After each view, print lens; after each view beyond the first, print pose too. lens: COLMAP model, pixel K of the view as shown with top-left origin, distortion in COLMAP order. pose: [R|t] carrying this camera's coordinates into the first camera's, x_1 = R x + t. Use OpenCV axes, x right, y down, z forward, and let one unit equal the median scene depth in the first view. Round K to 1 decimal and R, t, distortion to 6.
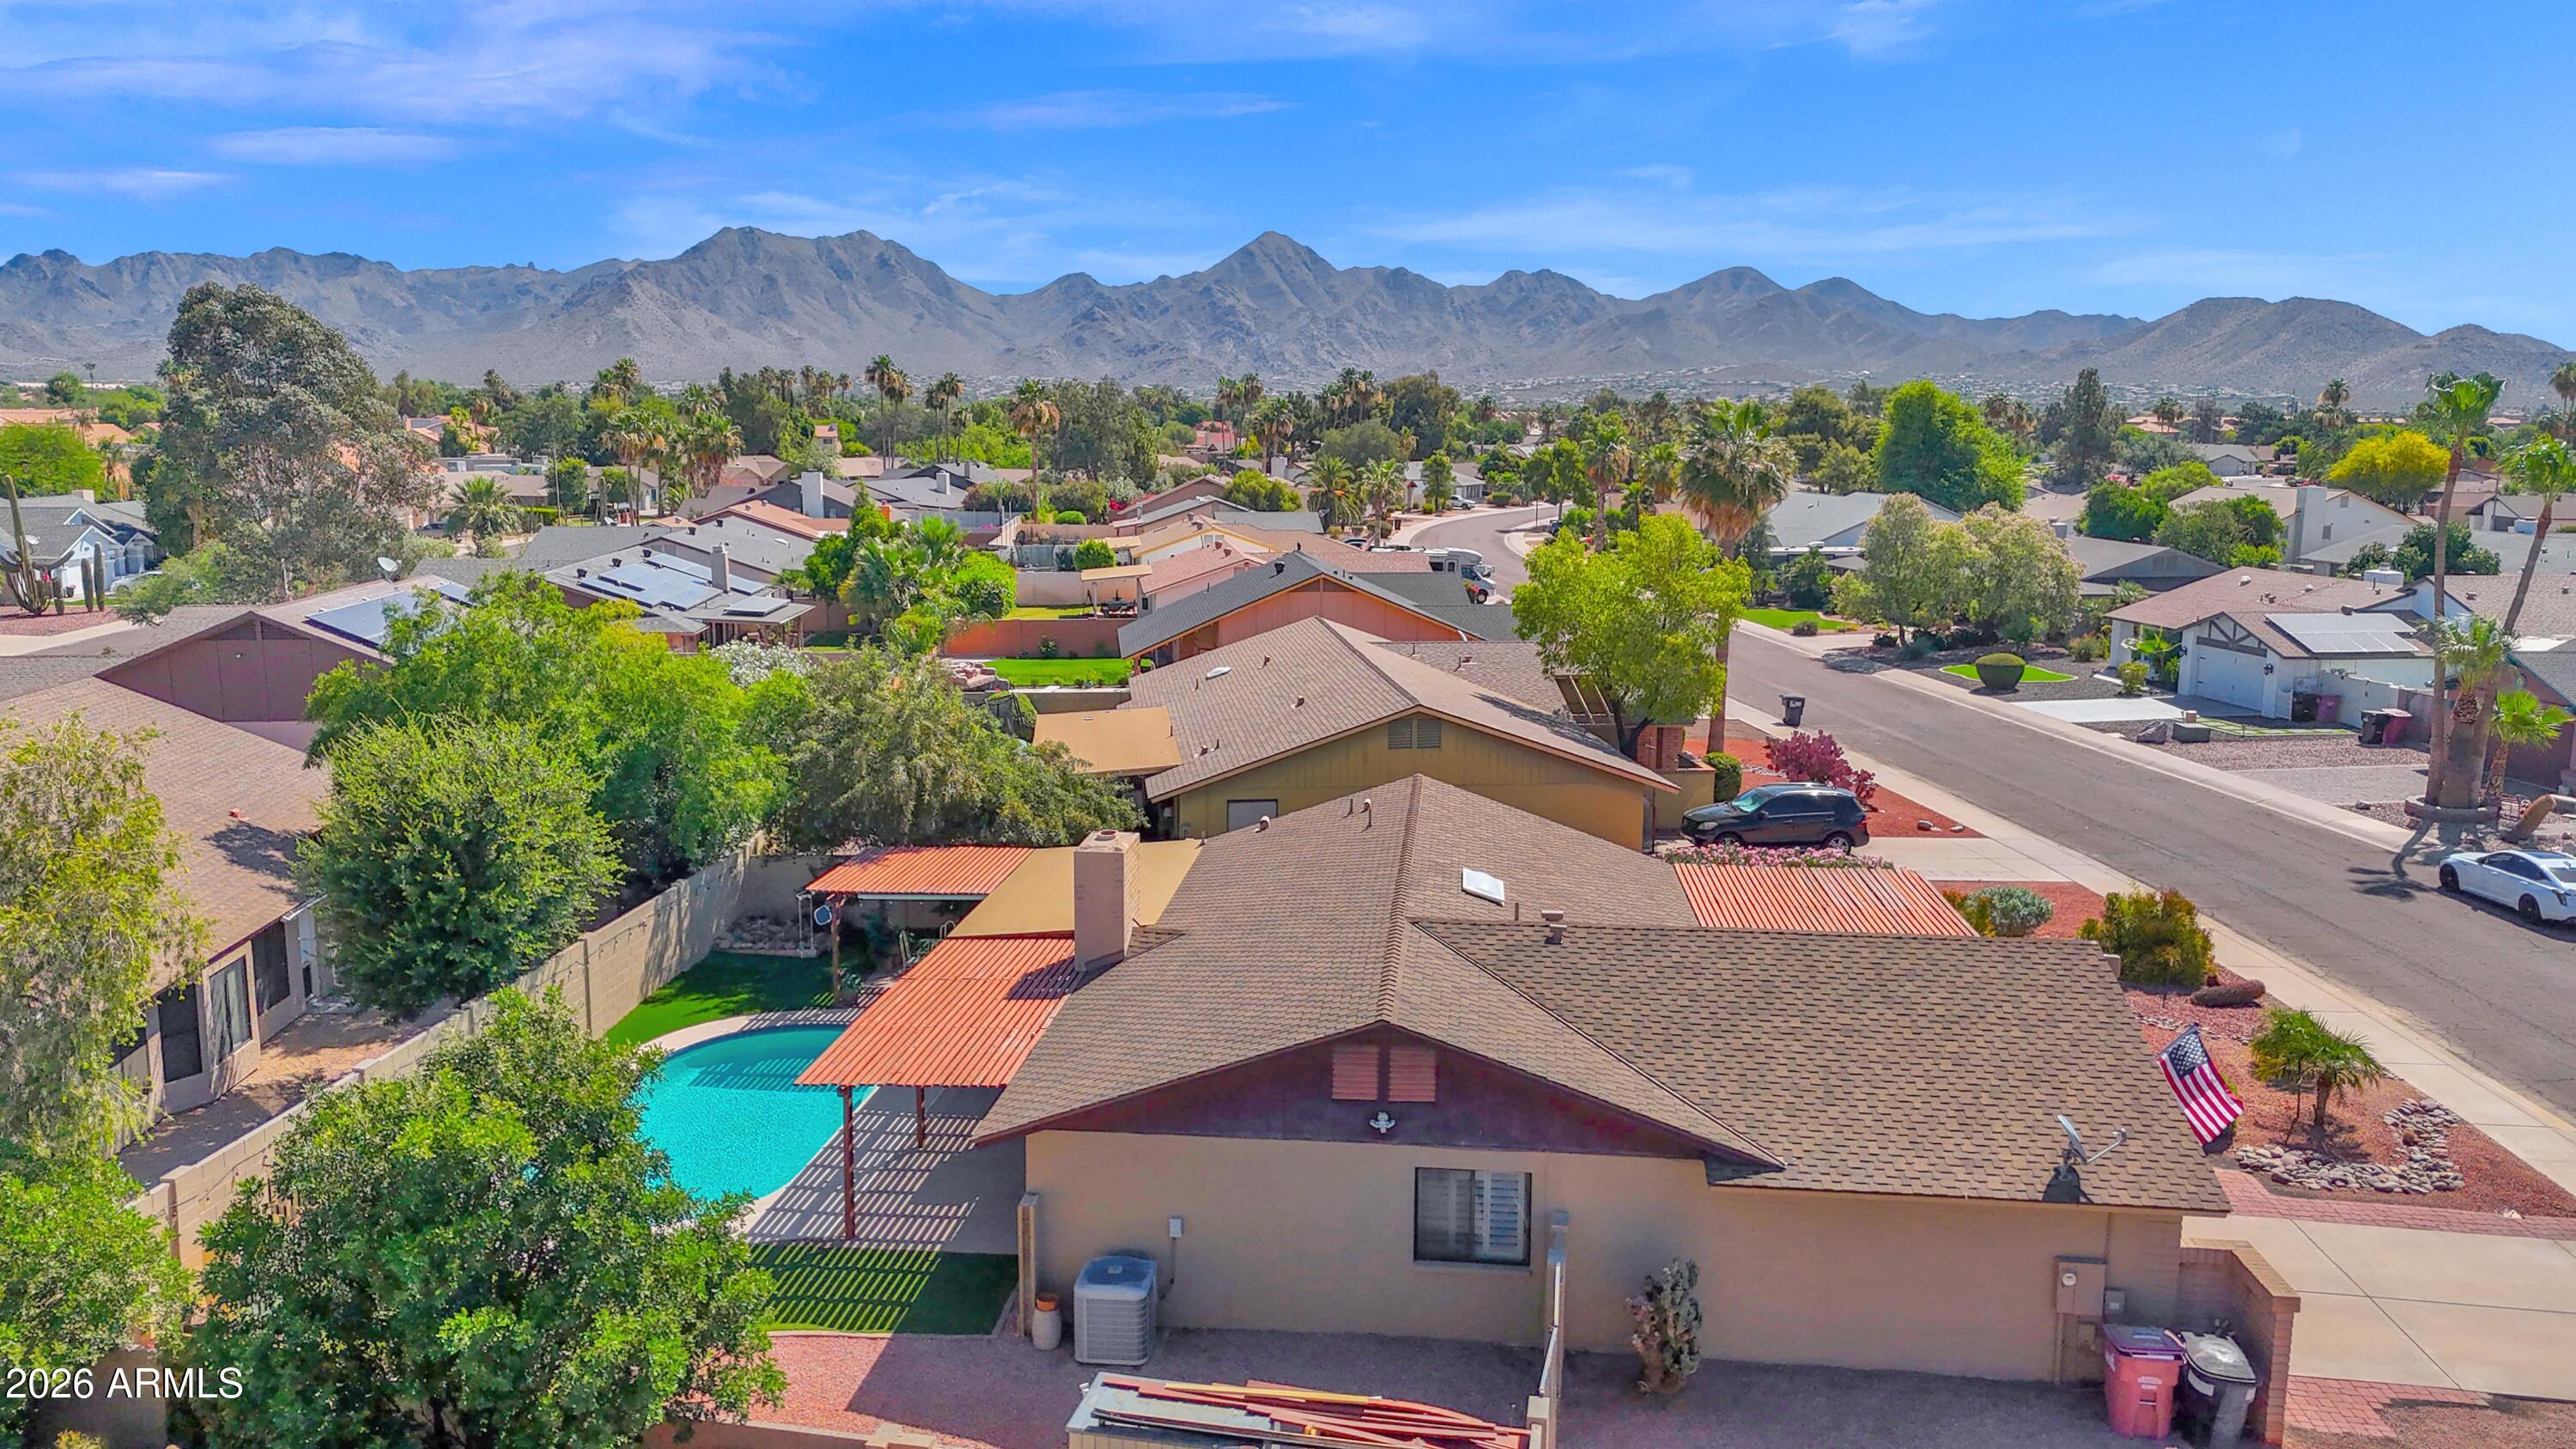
lens RADIAL K [[1906.5, 0, 1288.7], [0, 1906.5, 712.5], [0, 0, 1]] dist [0.081757, -0.076271]
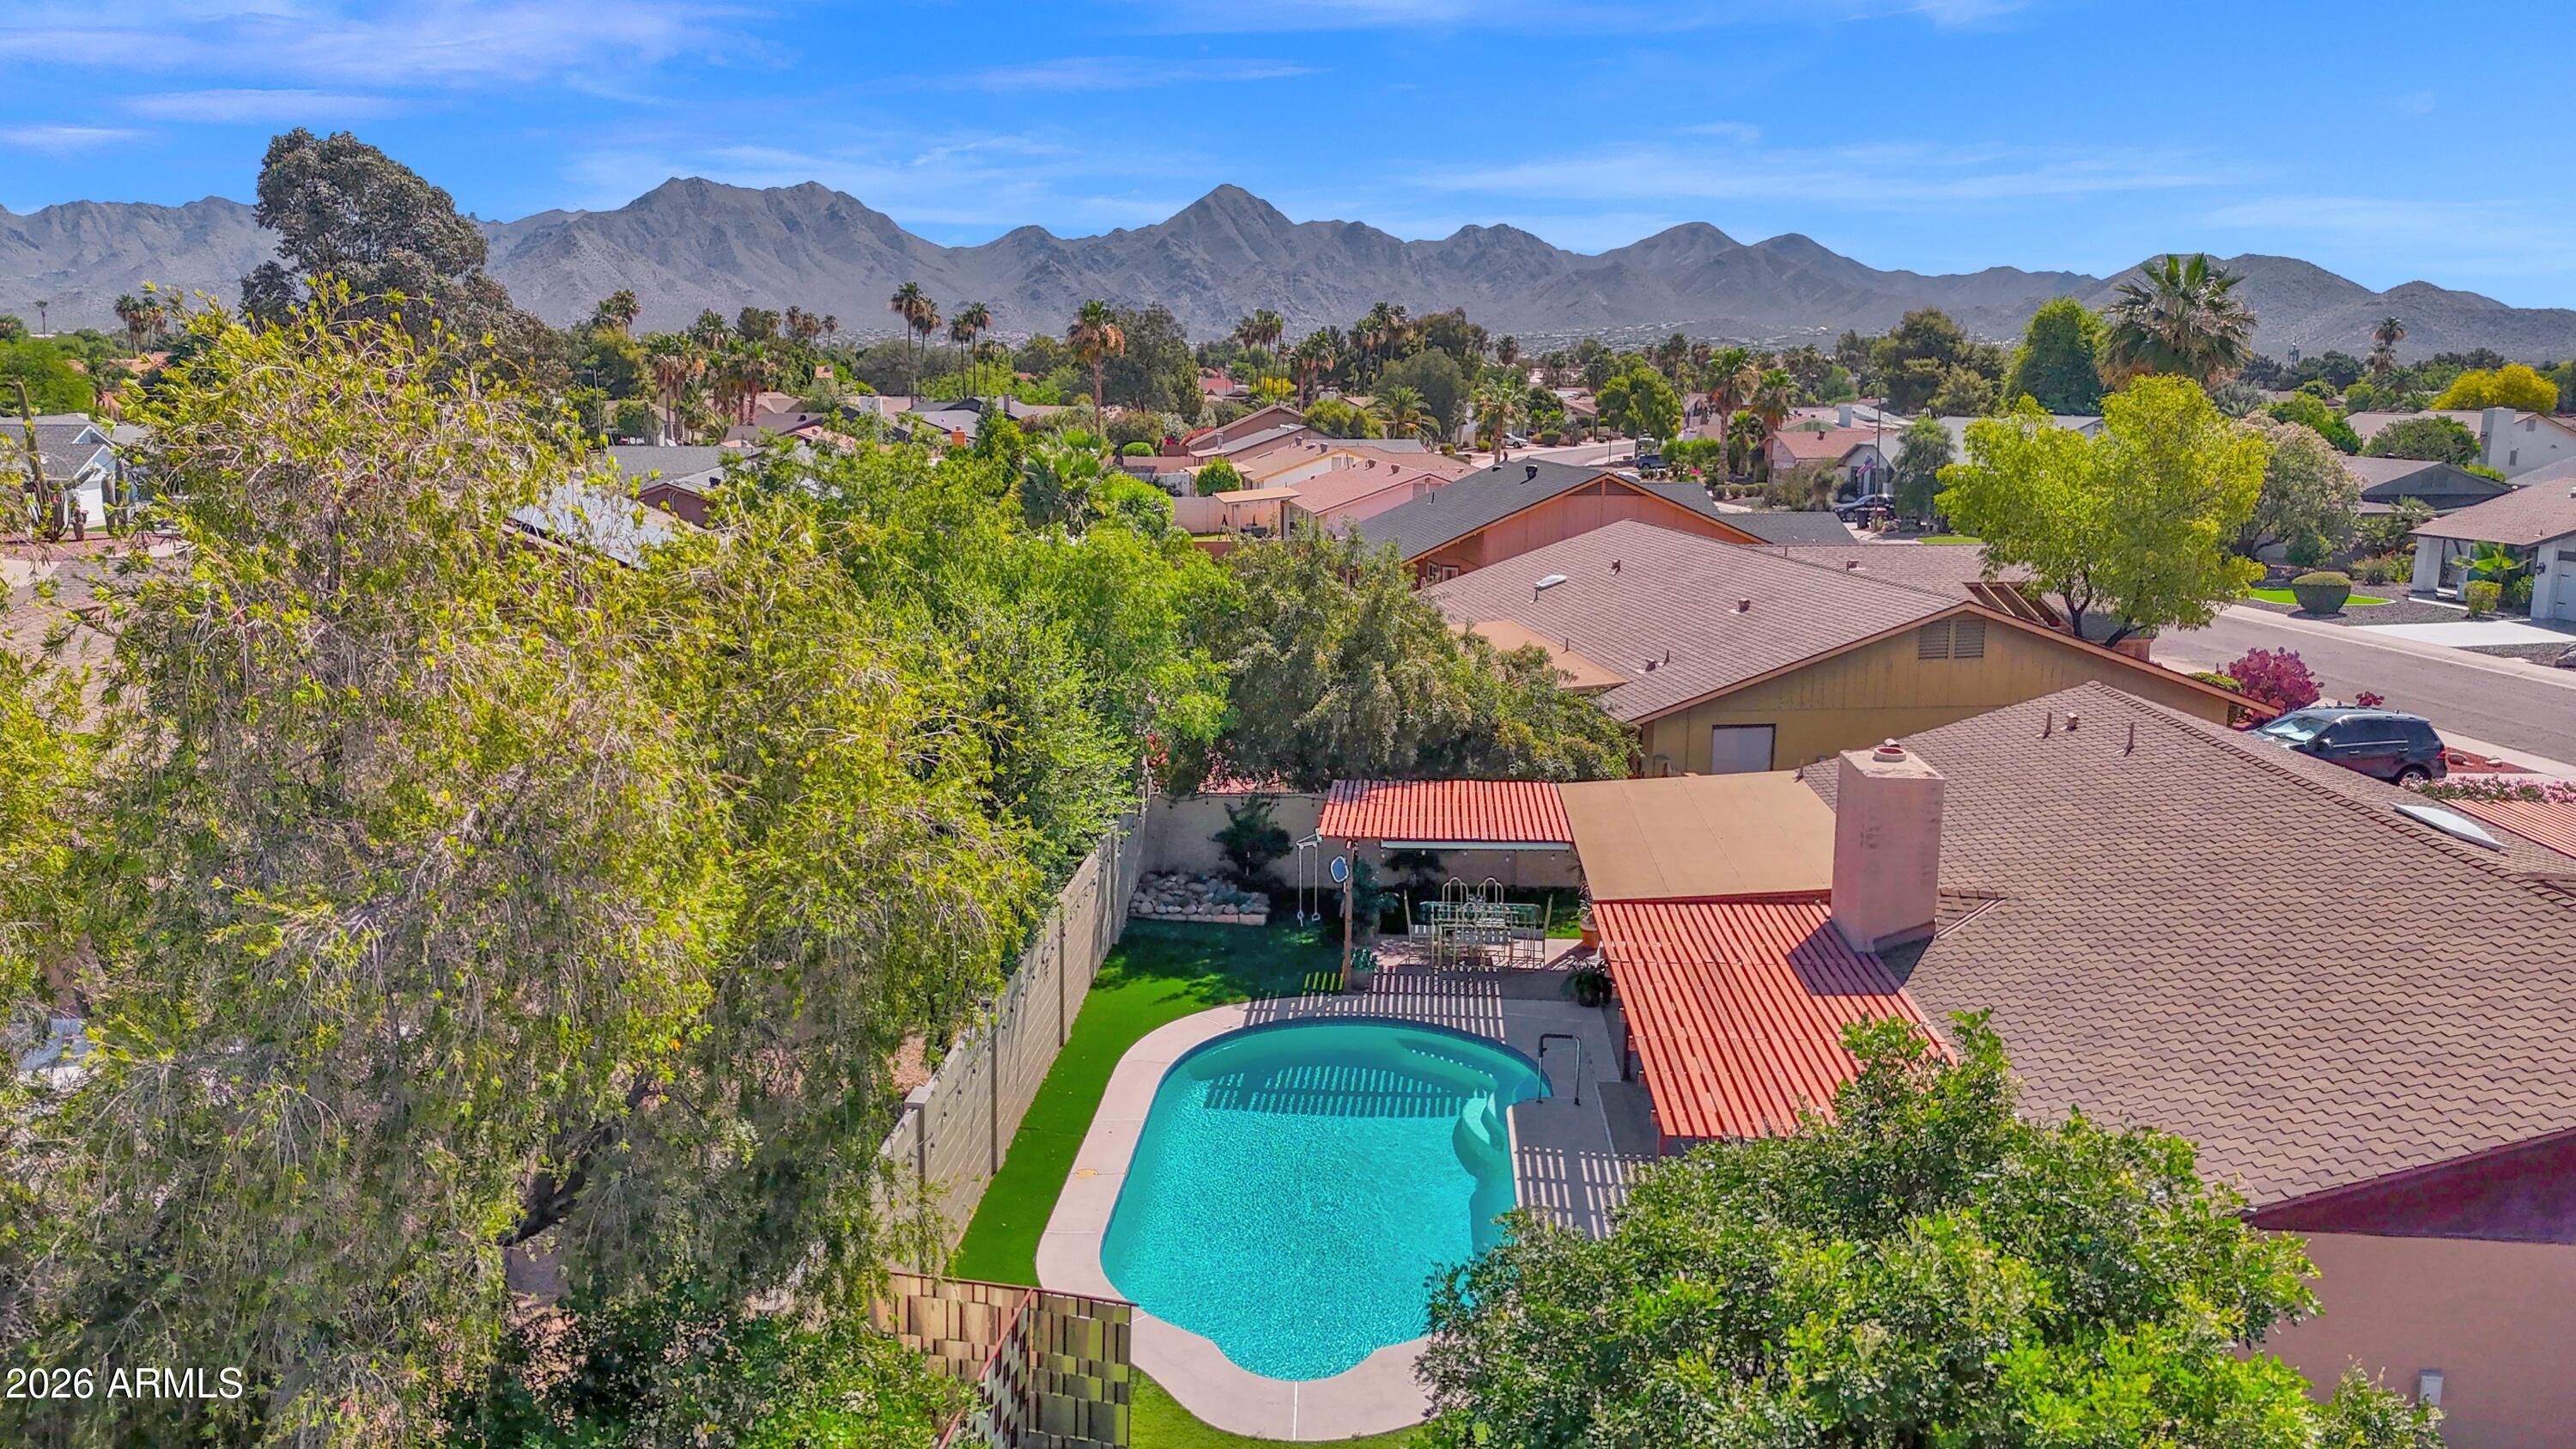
lens RADIAL K [[1906.5, 0, 1287.9], [0, 1906.5, 723.4], [0, 0, 1]] dist [0.081757, -0.076271]
pose [[0.999760, -0.002530, 0.021747, -0.247490], [0.001923, 0.999609, 0.027879, 0.025598], [-0.021809, -0.027831, 0.999375, 0.237172]]
